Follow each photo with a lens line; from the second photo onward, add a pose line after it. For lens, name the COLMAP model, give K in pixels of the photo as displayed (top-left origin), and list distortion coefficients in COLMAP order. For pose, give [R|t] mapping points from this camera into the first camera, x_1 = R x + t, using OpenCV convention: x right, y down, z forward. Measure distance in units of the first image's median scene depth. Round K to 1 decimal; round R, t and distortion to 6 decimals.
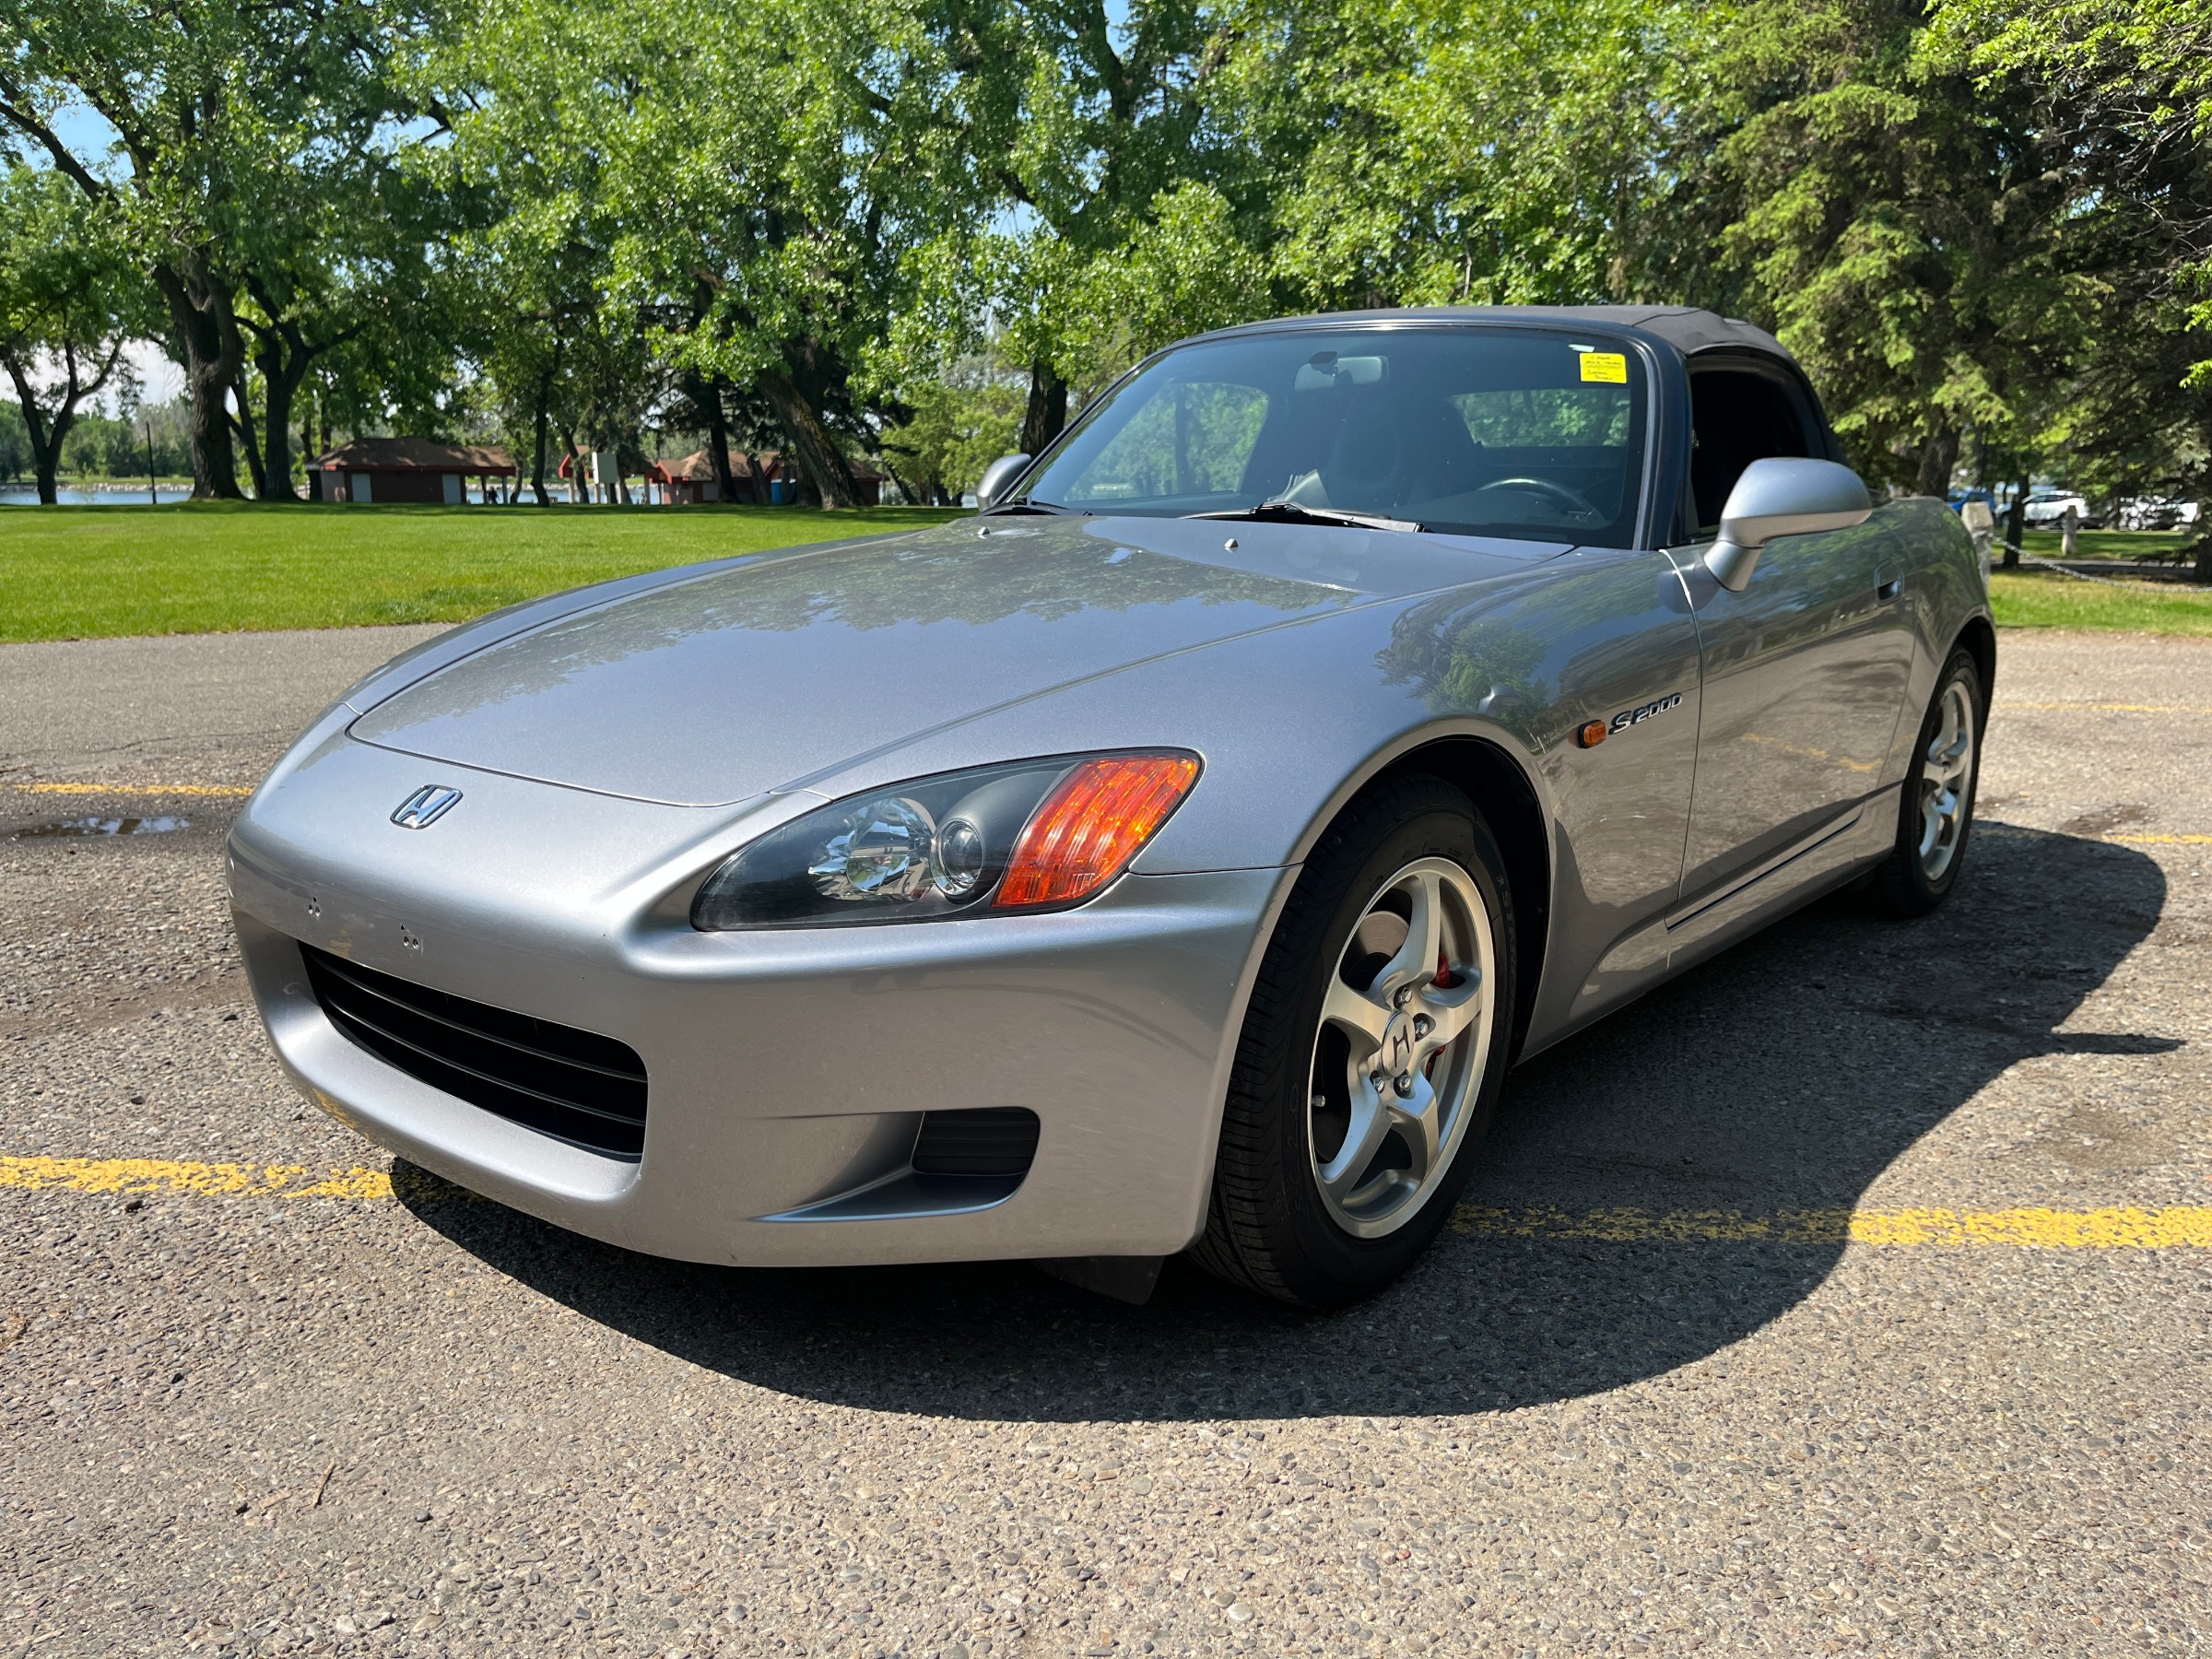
lens RADIAL K [[1659.3, 0, 1104.3], [0, 1659.3, 830.2], [0, 0, 1]] dist [0.004090, -0.036795]
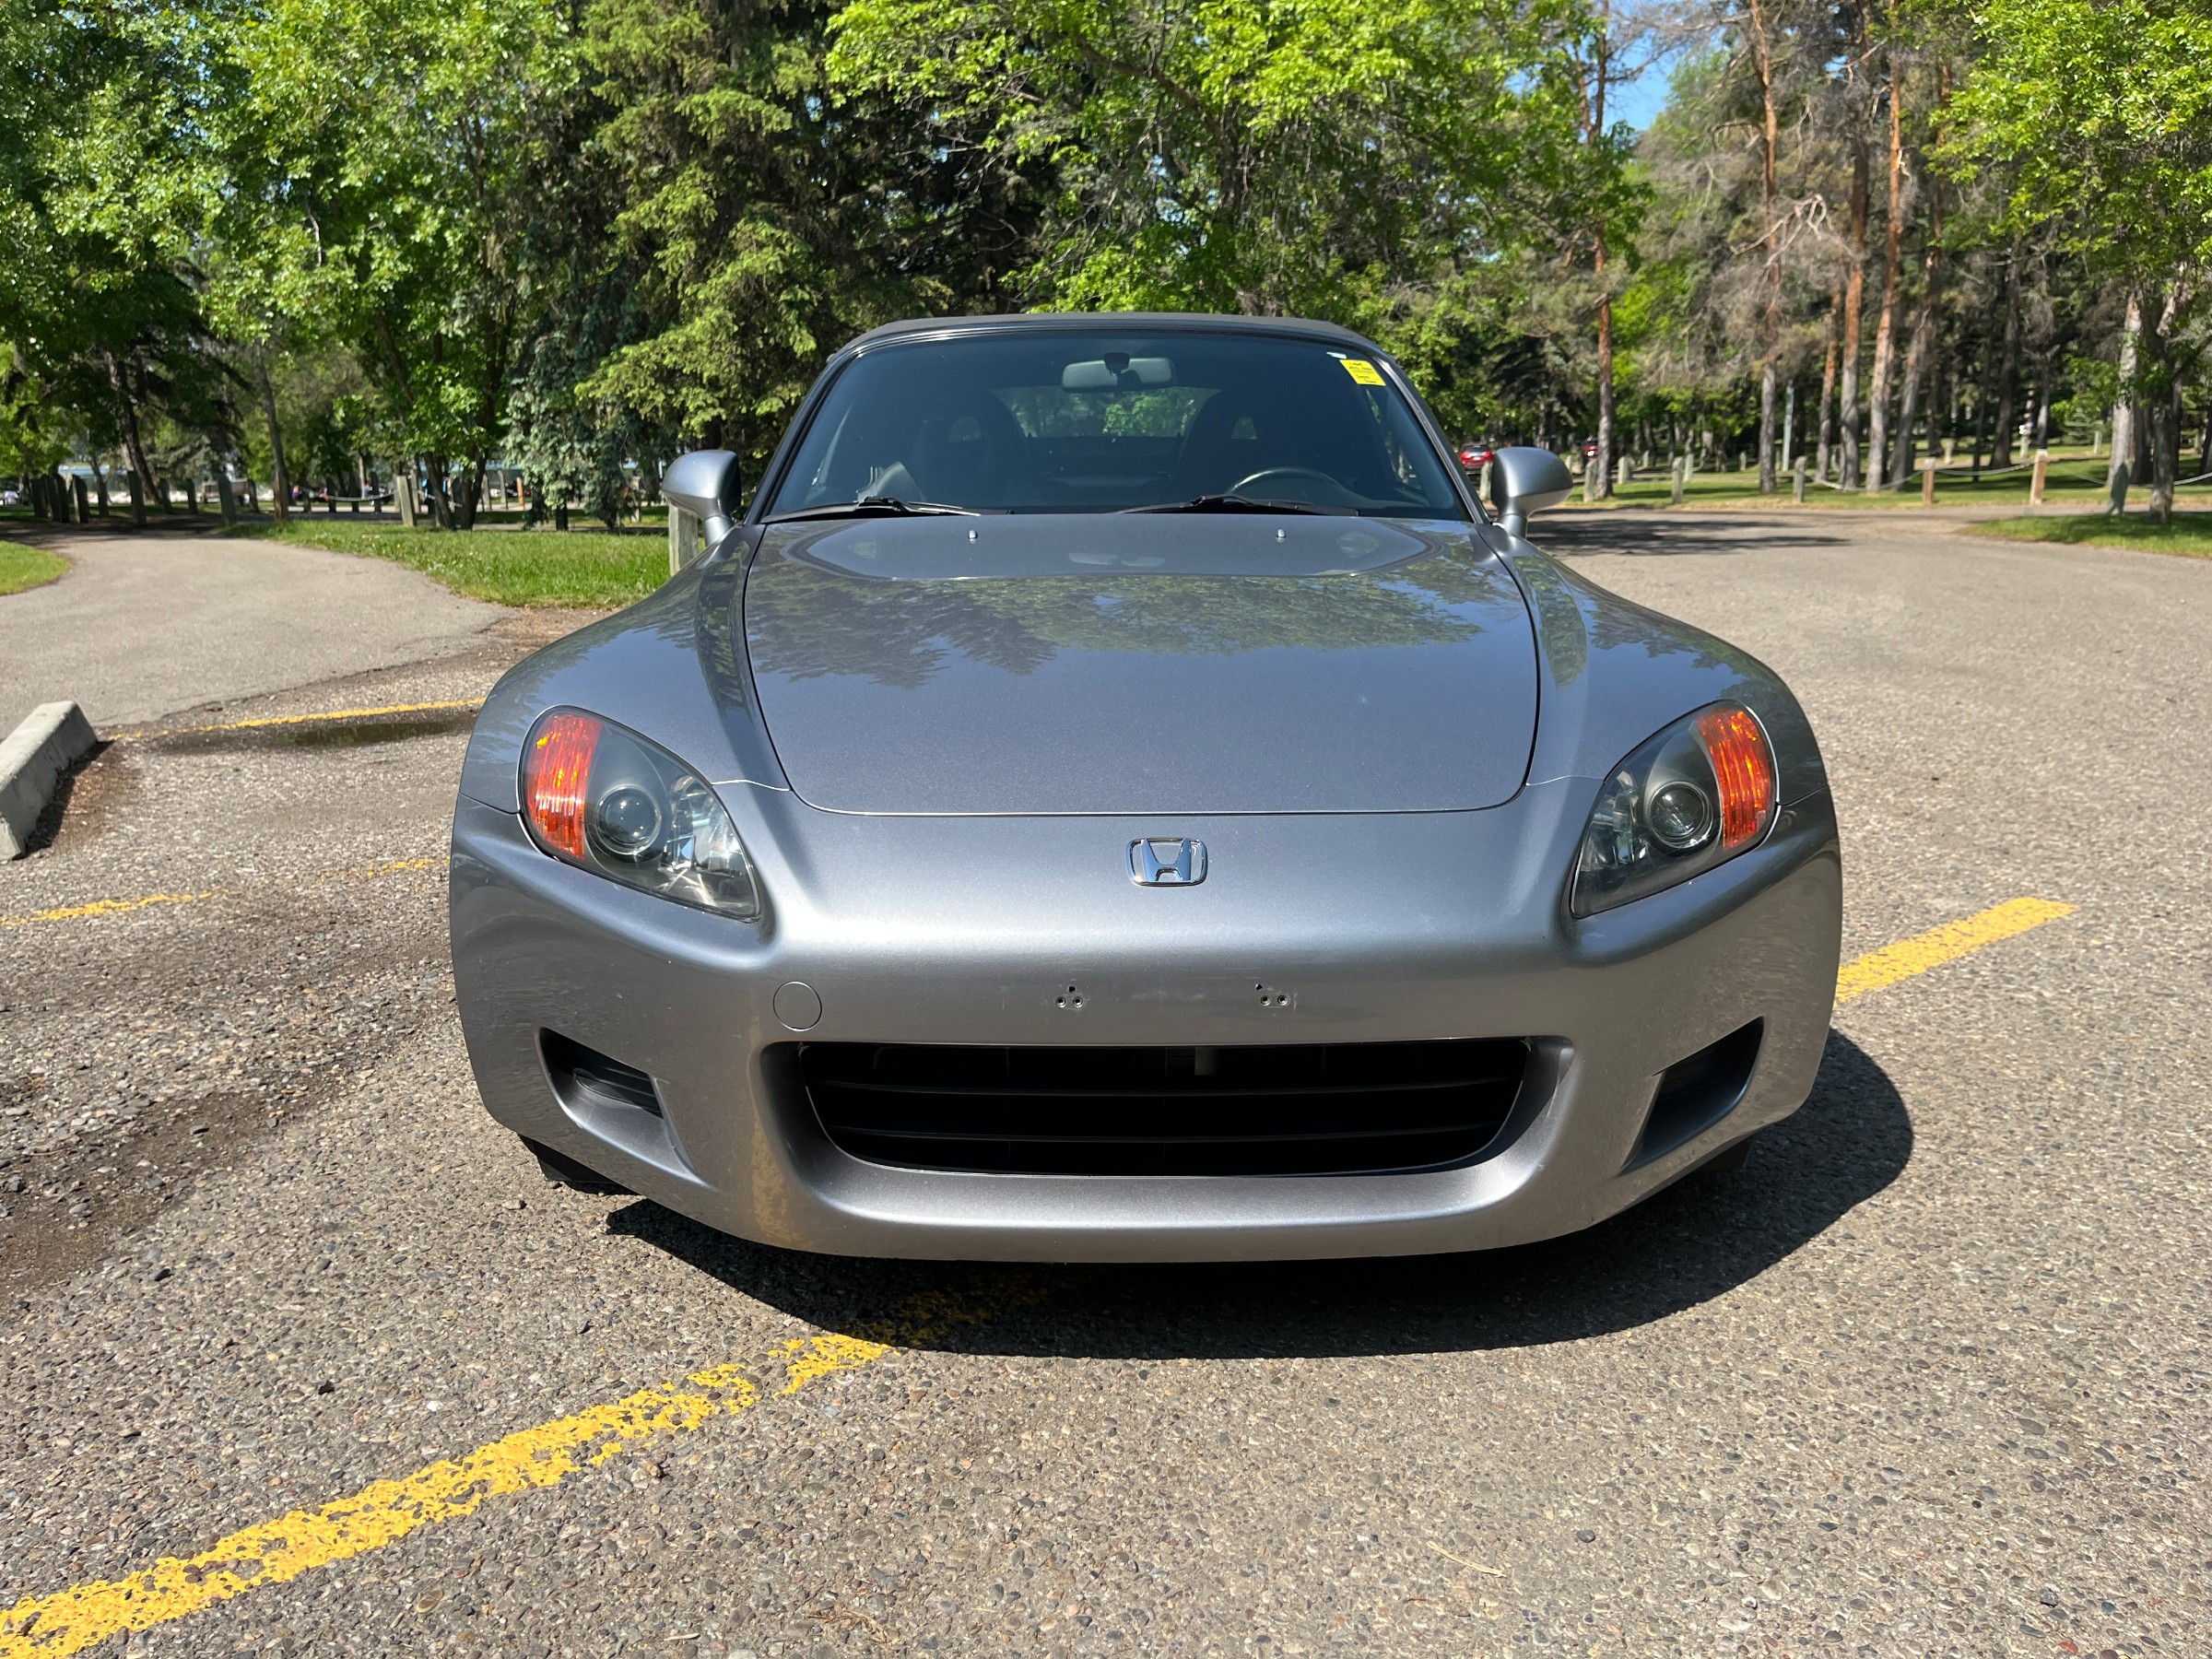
lens RADIAL K [[1659.3, 0, 1100.1], [0, 1659.3, 837.2], [0, 0, 1]] dist [0.004090, -0.036795]
pose [[0.737132, -0.162617, 0.655890, -0.149307], [0.151794, 0.985655, 0.073781, -0.014105], [-0.658479, 0.045174, 0.751242, 0.049762]]
